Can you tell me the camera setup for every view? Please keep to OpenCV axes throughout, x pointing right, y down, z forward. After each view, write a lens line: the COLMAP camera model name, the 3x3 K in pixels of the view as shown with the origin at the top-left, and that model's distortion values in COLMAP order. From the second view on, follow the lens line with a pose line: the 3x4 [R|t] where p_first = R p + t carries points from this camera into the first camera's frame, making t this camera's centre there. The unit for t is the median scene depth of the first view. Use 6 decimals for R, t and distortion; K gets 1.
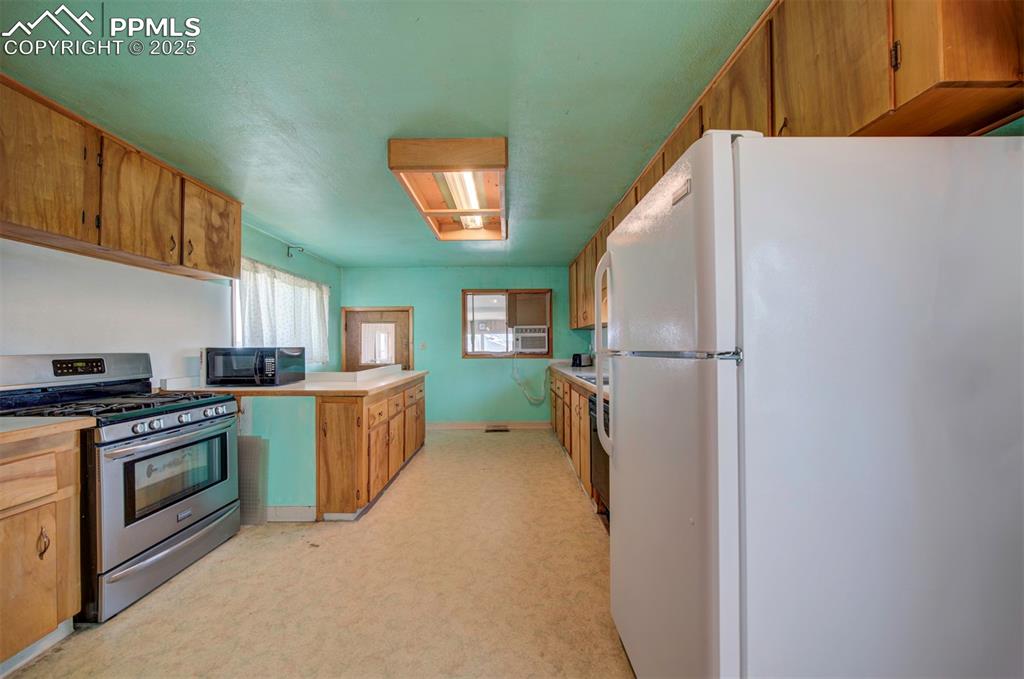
lens RADIAL K [[348.5, 0, 512.9], [0, 348.5, 348.8], [0, 0, 1]] dist [-0.007402, 0.000016]
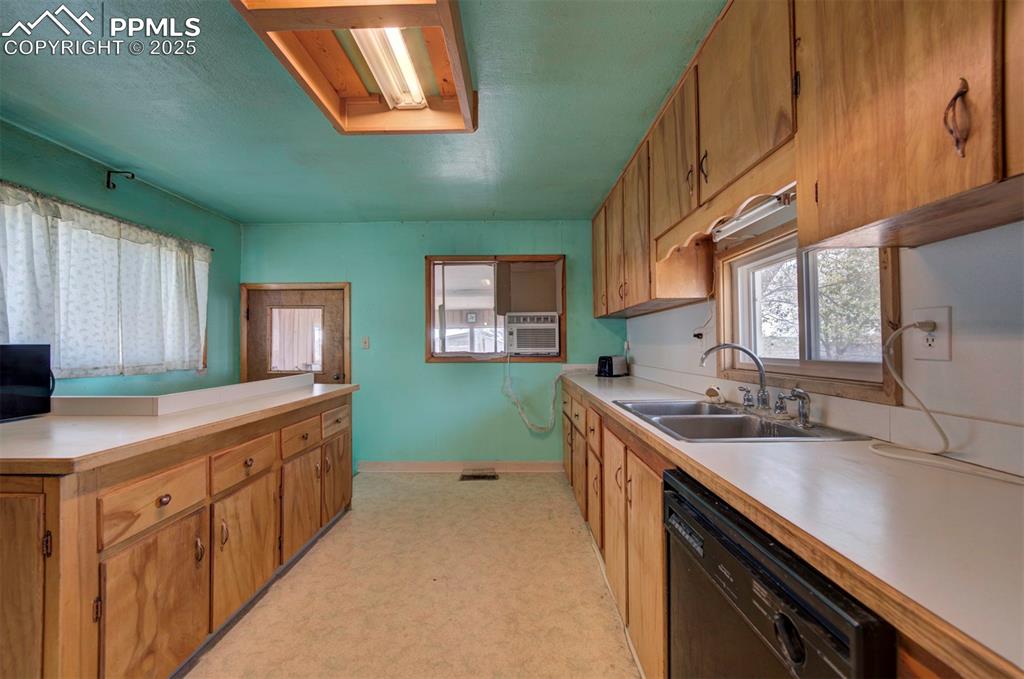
lens RADIAL K [[390.2, 0, 510.9], [0, 390.2, 341.8], [0, 0, 1]] dist [-0.010850, 0.000176]
pose [[0.999660, 0.001200, -0.026056, 0.031521], [-0.001591, 0.999886, -0.014987, -0.000543], [0.026035, 0.015023, 0.999548, 0.288604]]
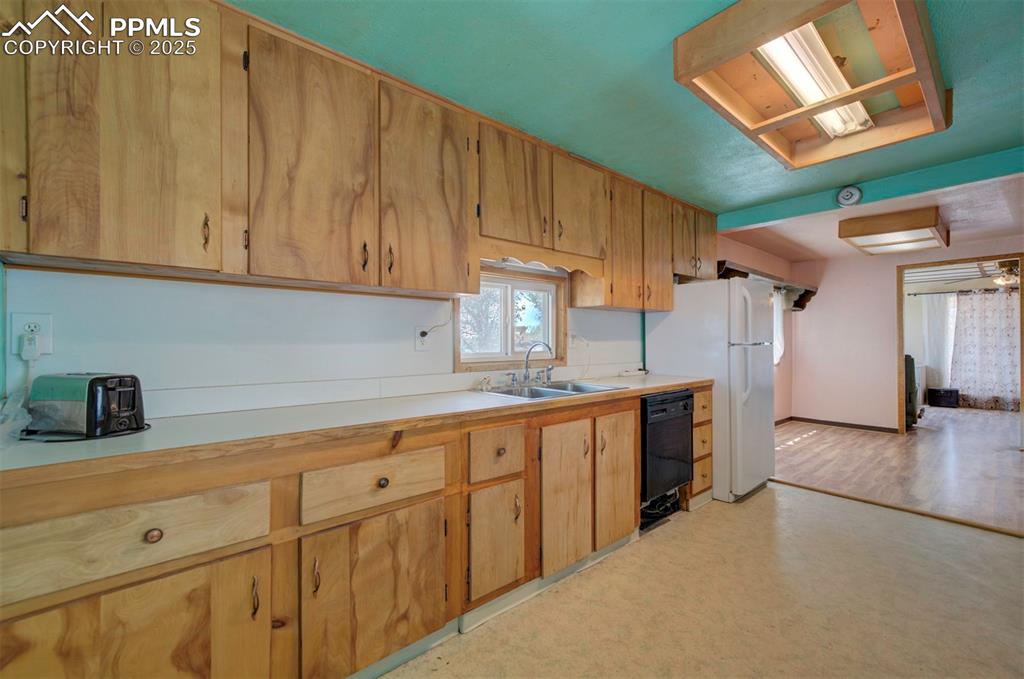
lens RADIAL K [[423.4, 0, 512.0], [0, 423.4, 339.5], [0, 0, 1]] dist [0.007417, 0.000319]
pose [[-0.644147, 0.011489, 0.764815, -0.181802], [0.011202, 0.999922, -0.005586, -0.004800], [-0.764820, 0.004969, -0.644225, 0.967857]]
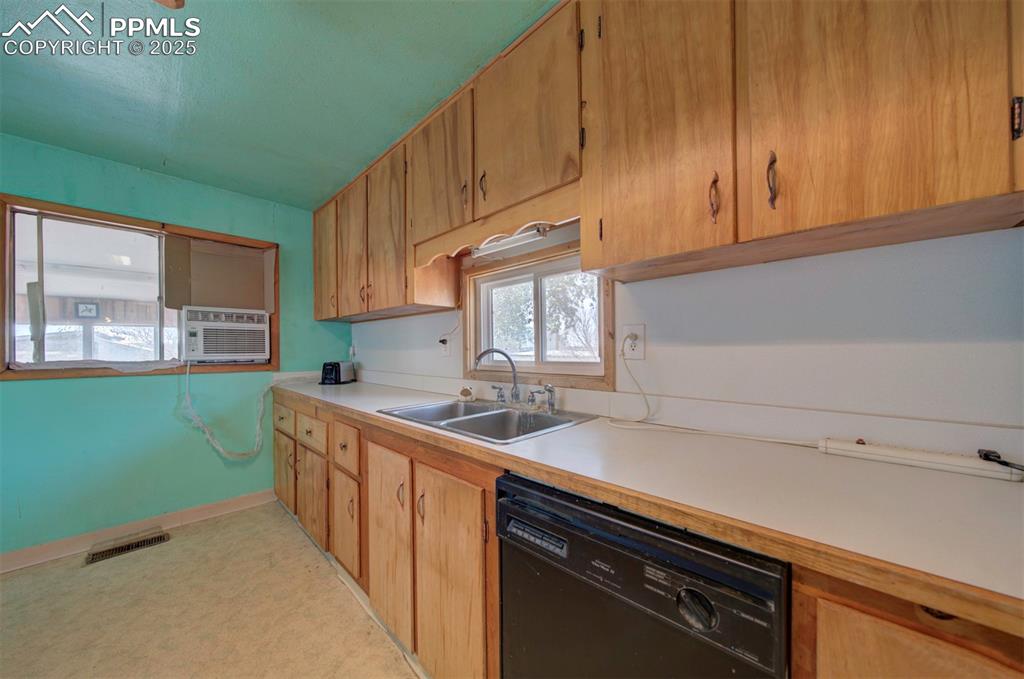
lens RADIAL K [[348.5, 0, 512.9], [0, 348.5, 348.8], [0, 0, 1]] dist [-0.007402, 0.000016]
pose [[0.703472, 0.005355, 0.710702, -0.015576], [0.003896, 0.999928, -0.011391, -0.000034], [-0.710712, 0.010782, 0.703401, 0.369384]]
